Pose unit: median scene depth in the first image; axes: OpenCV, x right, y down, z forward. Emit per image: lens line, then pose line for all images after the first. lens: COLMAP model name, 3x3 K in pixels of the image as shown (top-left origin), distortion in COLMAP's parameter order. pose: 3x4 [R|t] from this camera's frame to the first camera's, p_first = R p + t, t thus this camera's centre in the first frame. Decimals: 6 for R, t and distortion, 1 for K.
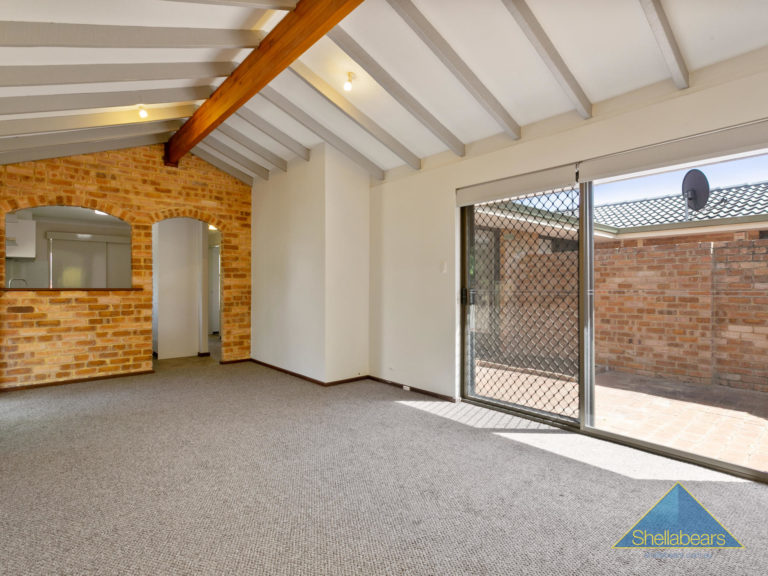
lens RADIAL K [[390.3, 0, 384.3], [0, 390.3, 288.3], [0, 0, 1]] dist [-0.000195, -0.000147]
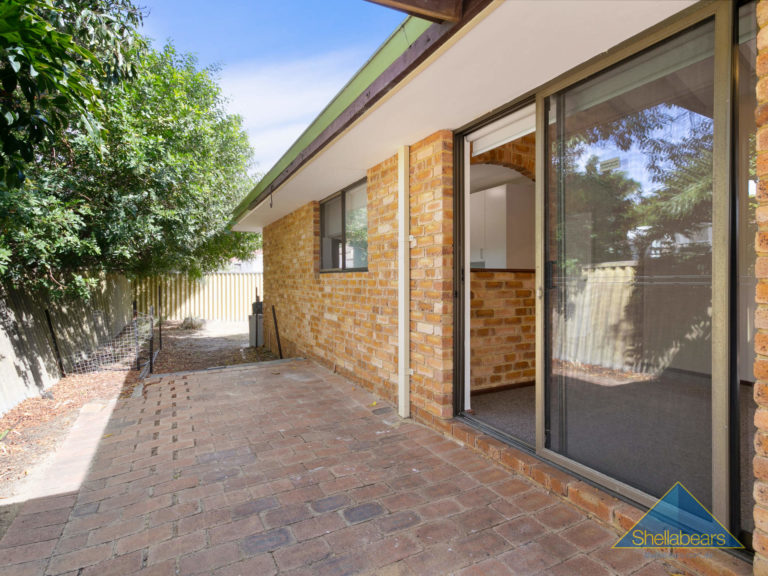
lens RADIAL K [[390.3, 0, 385.4], [0, 390.3, 286.7], [0, 0, 1]] dist [-0.000195, -0.000147]
pose [[0.972207, 0.003758, -0.234092, -0.841331], [0.001084, 0.999788, 0.020553, 0.019126], [0.234120, -0.020235, 0.971997, 0.185467]]
